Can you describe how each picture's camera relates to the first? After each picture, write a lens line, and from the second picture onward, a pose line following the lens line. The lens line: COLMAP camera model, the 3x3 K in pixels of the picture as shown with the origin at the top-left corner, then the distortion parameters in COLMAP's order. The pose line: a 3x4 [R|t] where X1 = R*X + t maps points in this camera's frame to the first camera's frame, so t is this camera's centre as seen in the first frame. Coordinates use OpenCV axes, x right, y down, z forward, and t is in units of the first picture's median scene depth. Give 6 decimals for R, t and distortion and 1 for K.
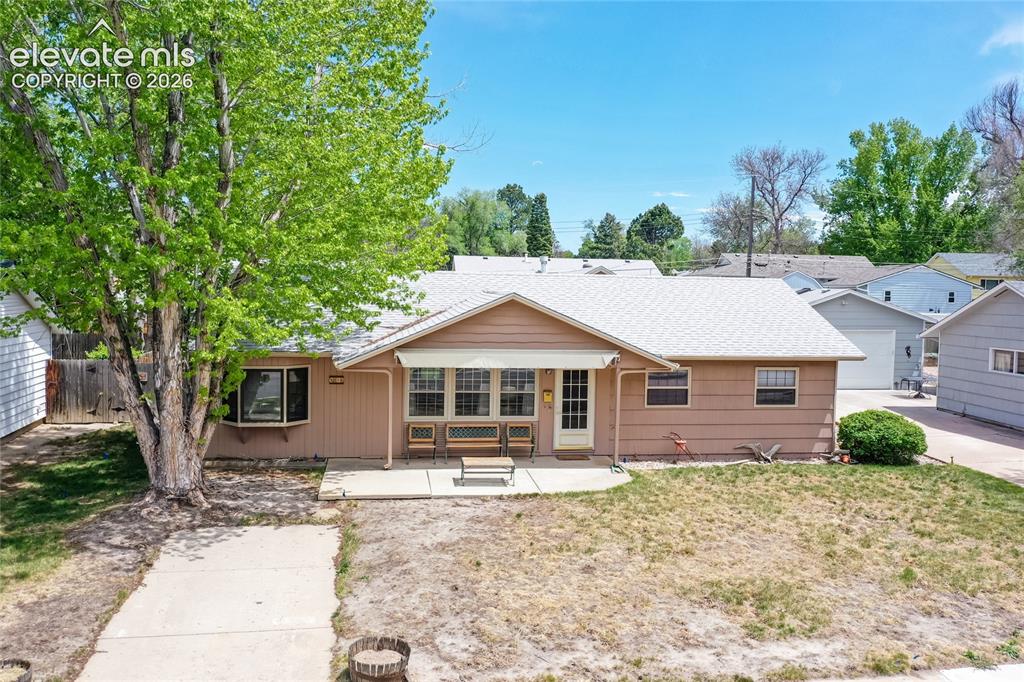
lens RADIAL K [[804.2, 0, 512.0], [0, 804.2, 341.0], [0, 0, 1]] dist [-0.005610, -0.001863]
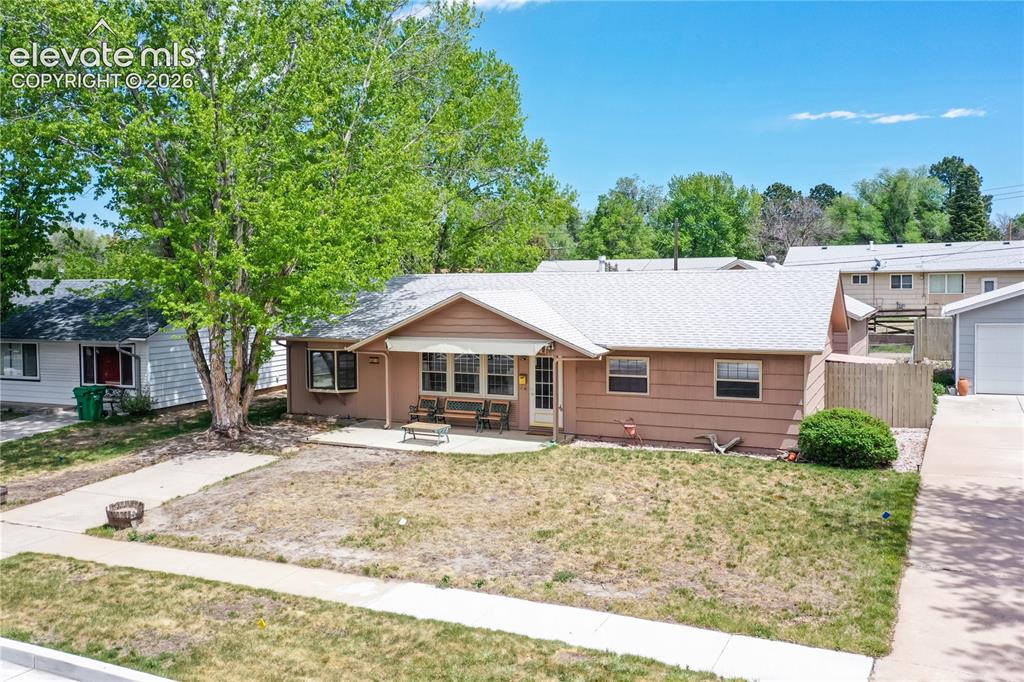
lens RADIAL K [[815.9, 0, 493.7], [0, 815.9, 318.7], [0, 0, 1]] dist [0.004358, 0.003286]
pose [[0.836700, -0.003160, -0.547652, 0.641769], [-0.008934, 0.999772, -0.019419, 0.003745], [0.547588, 0.021140, 0.836481, -0.019298]]
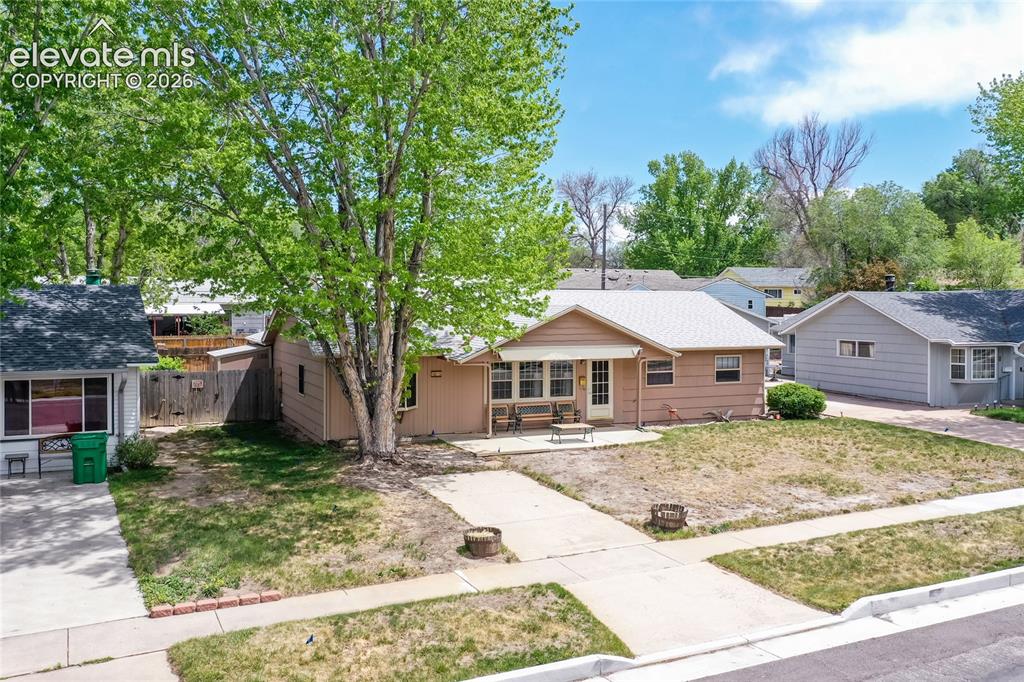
lens RADIAL K [[815.9, 0, 493.7], [0, 815.9, 318.7], [0, 0, 1]] dist [0.004358, 0.003286]
pose [[0.967744, -0.019629, 0.251171, -0.429797], [0.030662, 0.998726, -0.040088, 0.014116], [-0.250064, 0.046497, 0.967112, -0.284919]]
